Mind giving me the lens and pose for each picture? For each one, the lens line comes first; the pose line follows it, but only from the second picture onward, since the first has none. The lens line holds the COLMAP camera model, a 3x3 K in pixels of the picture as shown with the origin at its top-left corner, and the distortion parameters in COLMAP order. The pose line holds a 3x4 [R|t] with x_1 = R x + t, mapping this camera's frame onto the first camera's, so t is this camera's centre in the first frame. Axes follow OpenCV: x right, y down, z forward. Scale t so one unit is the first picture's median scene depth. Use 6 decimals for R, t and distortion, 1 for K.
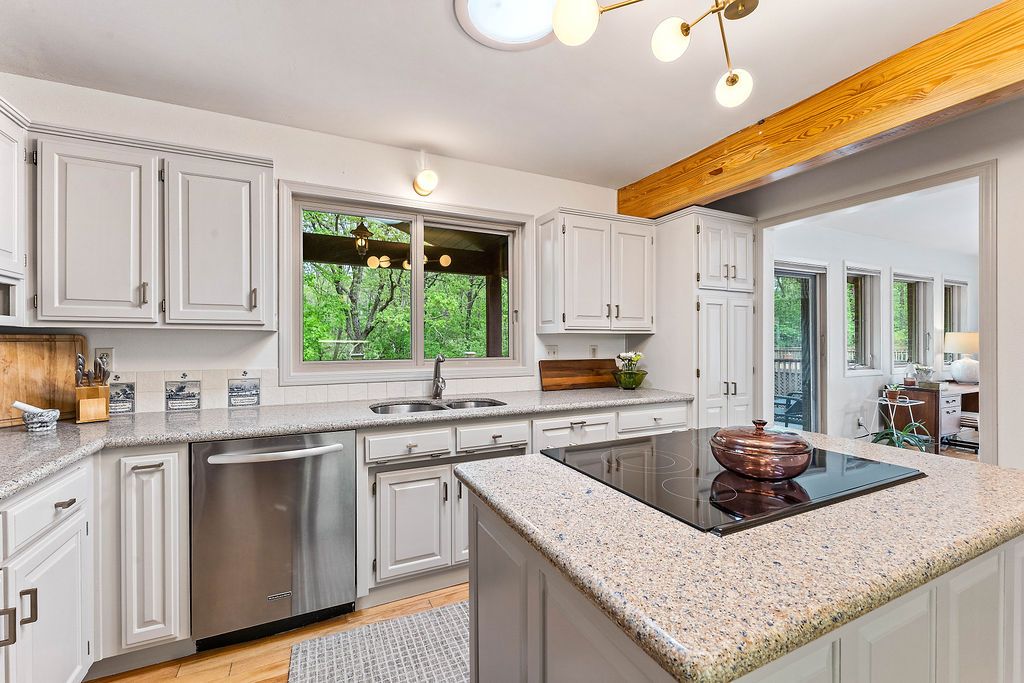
lens RADIAL K [[418.0, 0, 510.0], [0, 418.0, 340.5], [0, 0, 1]] dist [-0.002620, -0.000493]
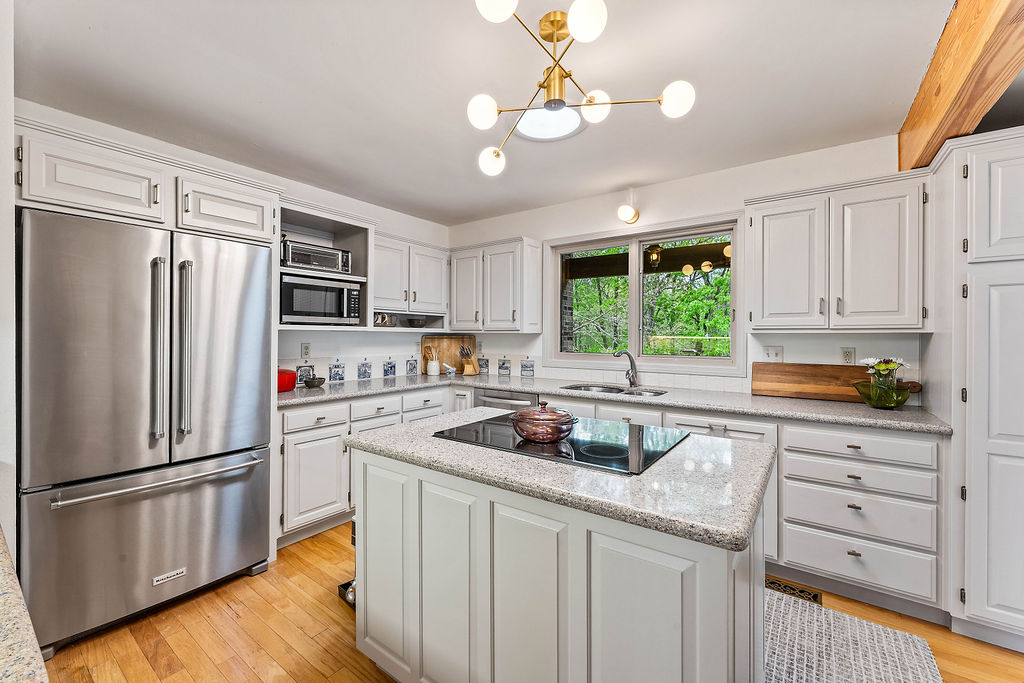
lens RADIAL K [[418.0, 0, 514.2], [0, 418.0, 337.2], [0, 0, 1]] dist [-0.002620, -0.000493]
pose [[0.486301, 0.006739, -0.873765, 0.844331], [-0.001978, 0.999976, 0.006611, -0.017161], [0.873789, -0.001486, 0.486303, 0.103503]]
